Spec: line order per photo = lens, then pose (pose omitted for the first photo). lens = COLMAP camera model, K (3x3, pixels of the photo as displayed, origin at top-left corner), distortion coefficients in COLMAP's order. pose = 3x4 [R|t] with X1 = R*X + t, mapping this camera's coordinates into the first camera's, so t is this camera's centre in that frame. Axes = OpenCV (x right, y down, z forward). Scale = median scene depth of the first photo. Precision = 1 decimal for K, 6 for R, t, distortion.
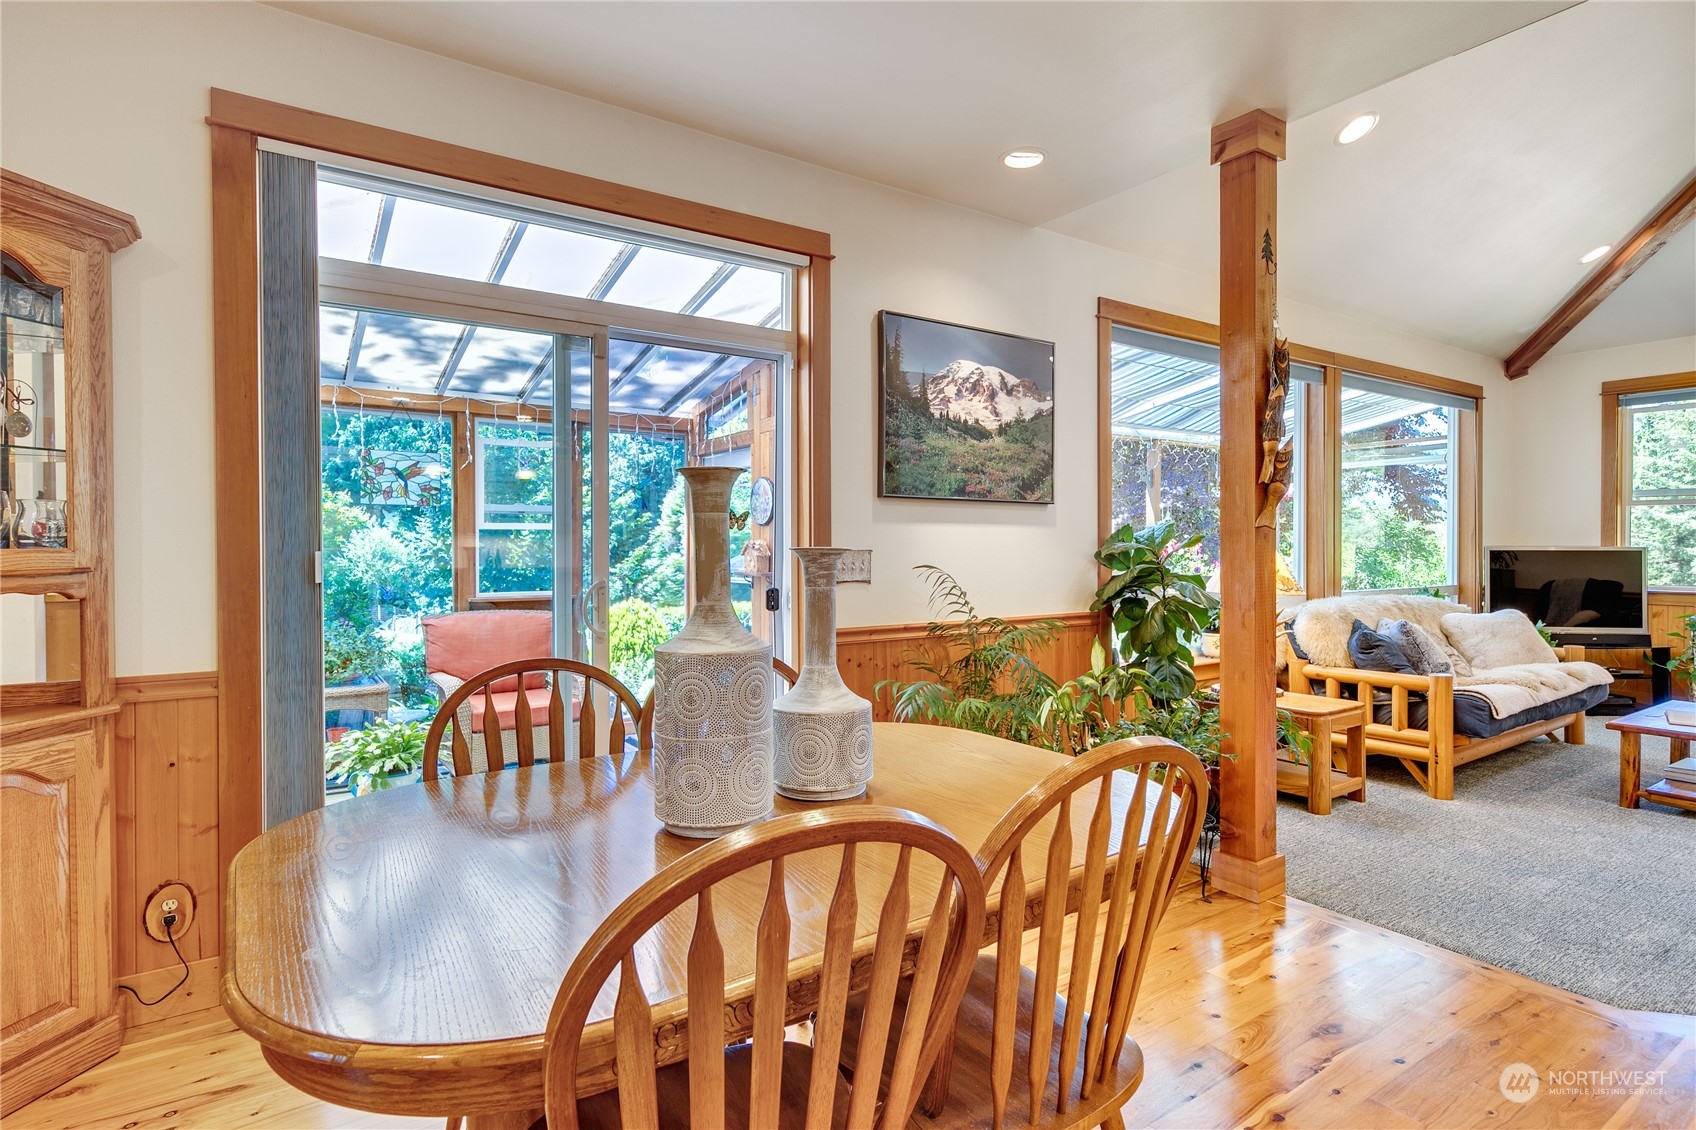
lens RADIAL K [[861.5, 0, 843.6], [0, 861.5, 551.9], [0, 0, 1]] dist [0.007278, -0.002277]
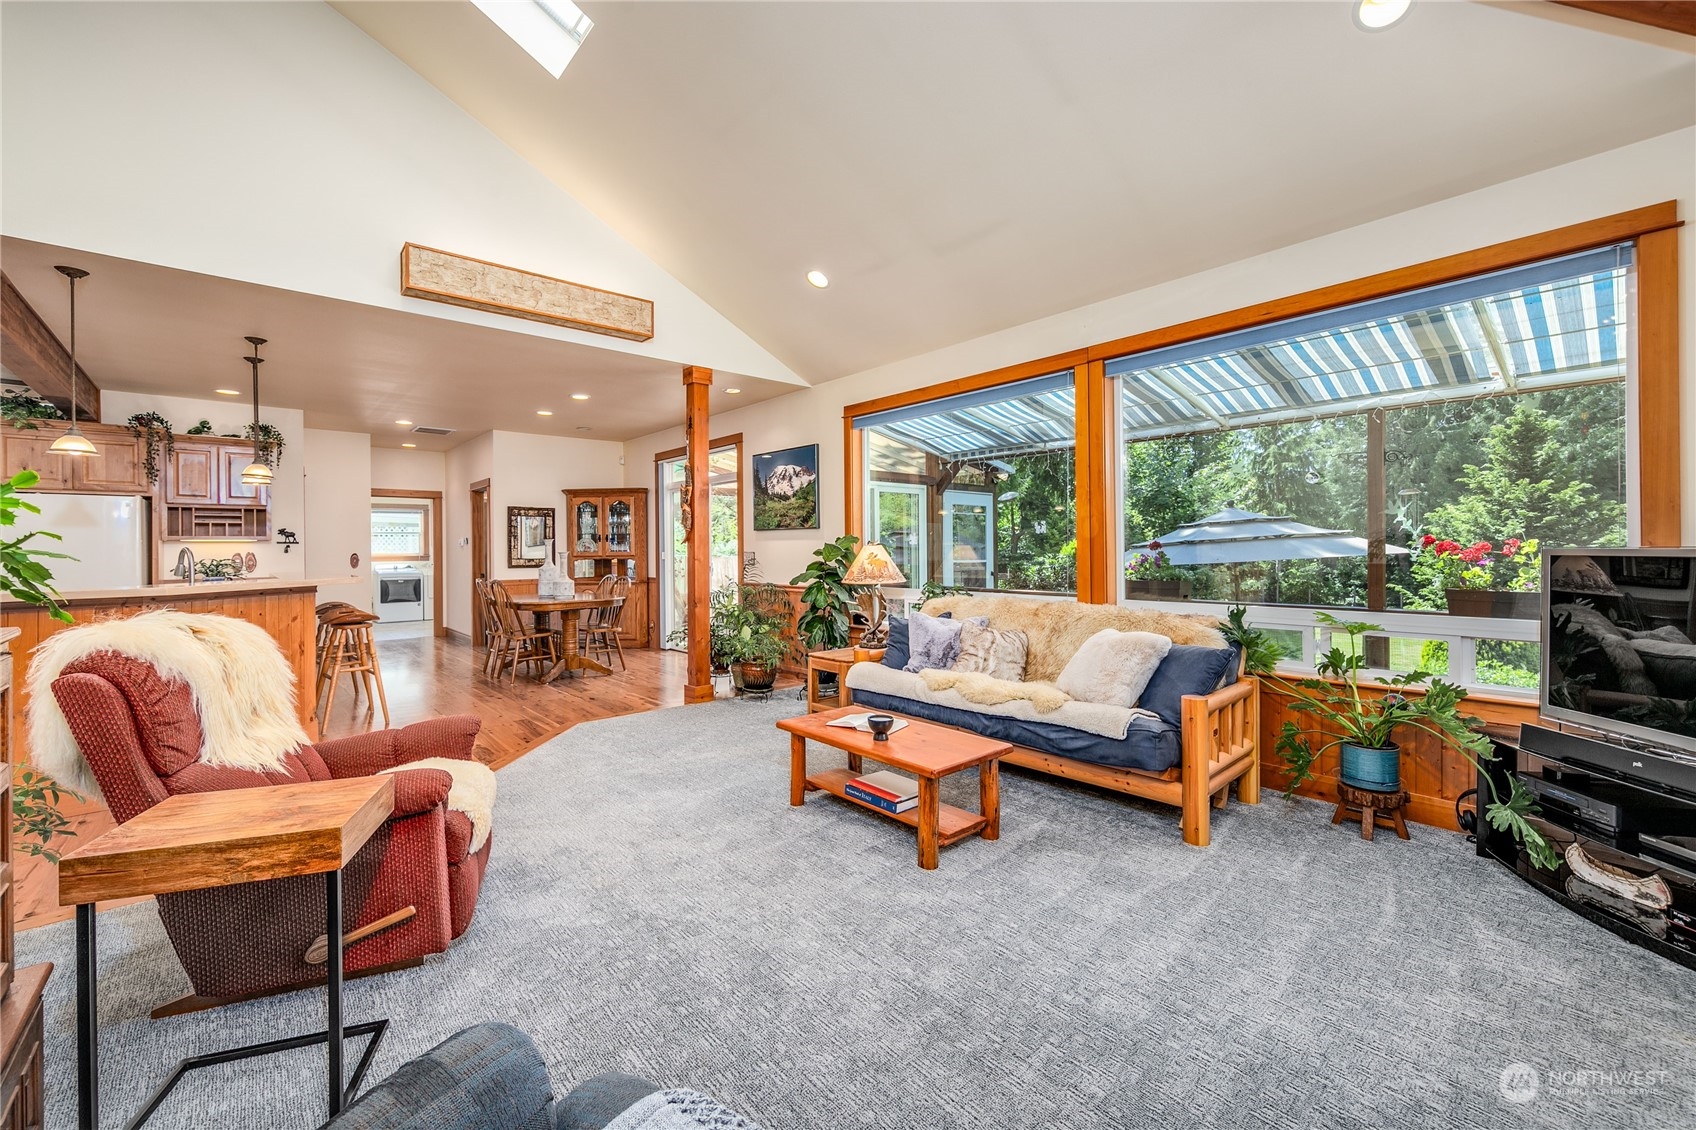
lens RADIAL K [[678.3, 0, 840.2], [0, 678.3, 551.3], [0, 0, 1]] dist [-0.000307, -0.000539]
pose [[0.136991, 0.003109, -0.990567, 1.704541], [0.000722, 0.999994, 0.003238, -0.007955], [0.990572, -0.001158, 0.136988, 0.825394]]
